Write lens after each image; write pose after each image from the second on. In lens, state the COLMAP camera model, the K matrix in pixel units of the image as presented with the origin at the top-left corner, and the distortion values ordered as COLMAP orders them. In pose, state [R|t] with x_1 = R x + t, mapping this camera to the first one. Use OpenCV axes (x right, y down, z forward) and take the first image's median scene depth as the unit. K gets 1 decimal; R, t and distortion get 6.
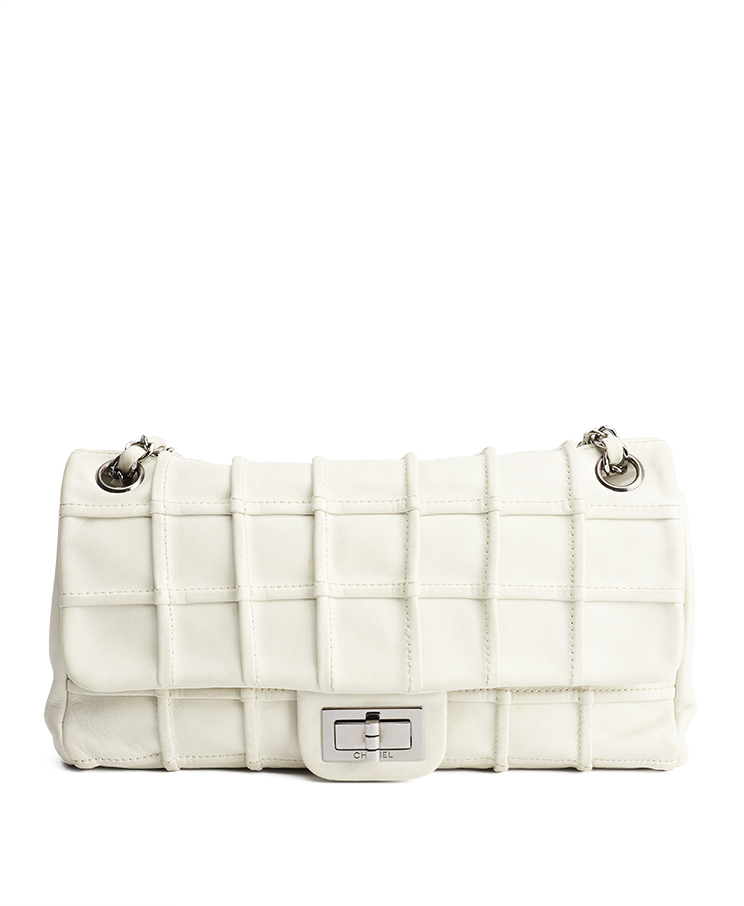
lens RADIAL K [[1975.1, 0, 372.0], [0, 1975.1, 453.0], [0, 0, 1]] dist [-0.037975, -0.021228]
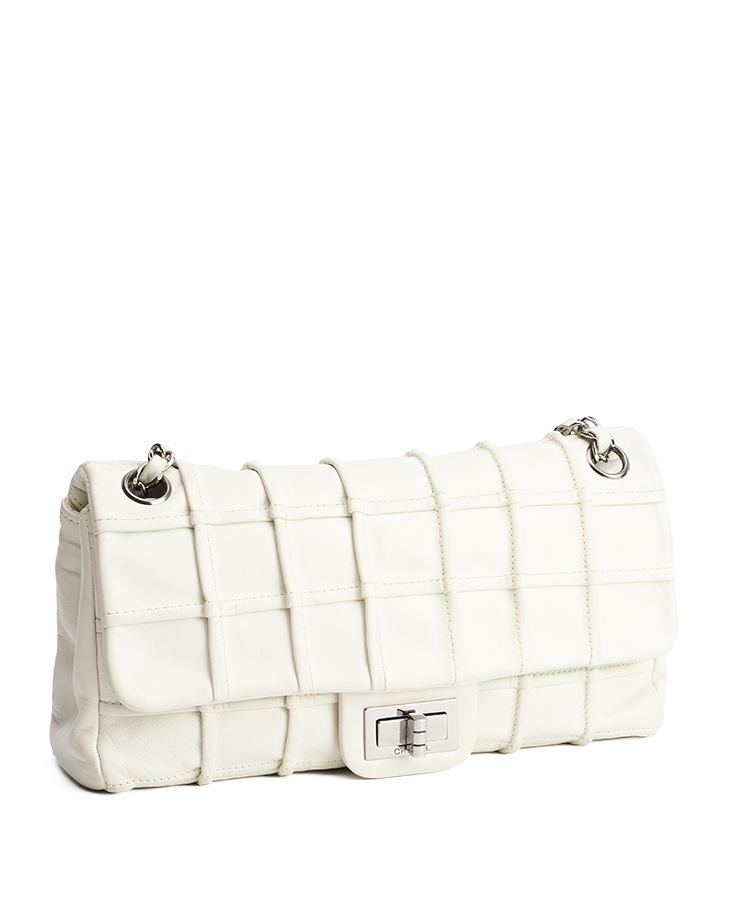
lens RADIAL K [[1975.1, 0, 372.0], [0, 1975.1, 453.0], [0, 0, 1]] dist [-0.037975, -0.021228]
pose [[0.929055, -0.042575, 0.367483, -0.387111], [0.036173, 0.999050, 0.024296, -0.025020], [-0.368168, -0.009279, 0.929713, 0.064142]]
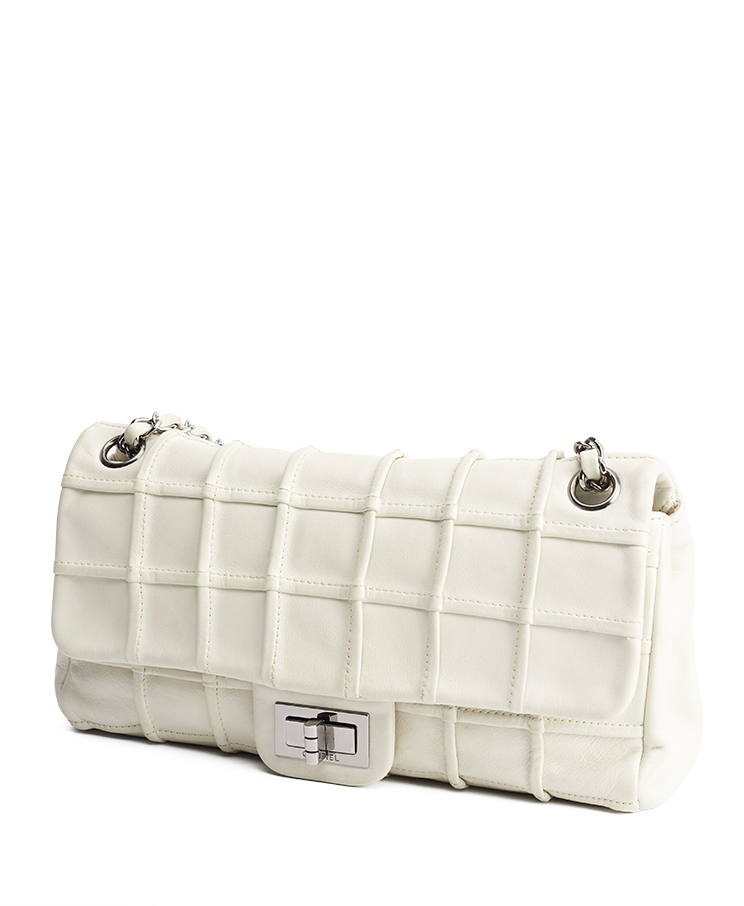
lens RADIAL K [[1975.1, 0, 372.0], [0, 1975.1, 453.0], [0, 0, 1]] dist [-0.037975, -0.021228]
pose [[0.924948, 0.077823, -0.372042, 0.377968], [-0.062780, 0.996651, 0.052398, -0.049857], [0.374874, -0.025109, 0.926736, 0.107158]]
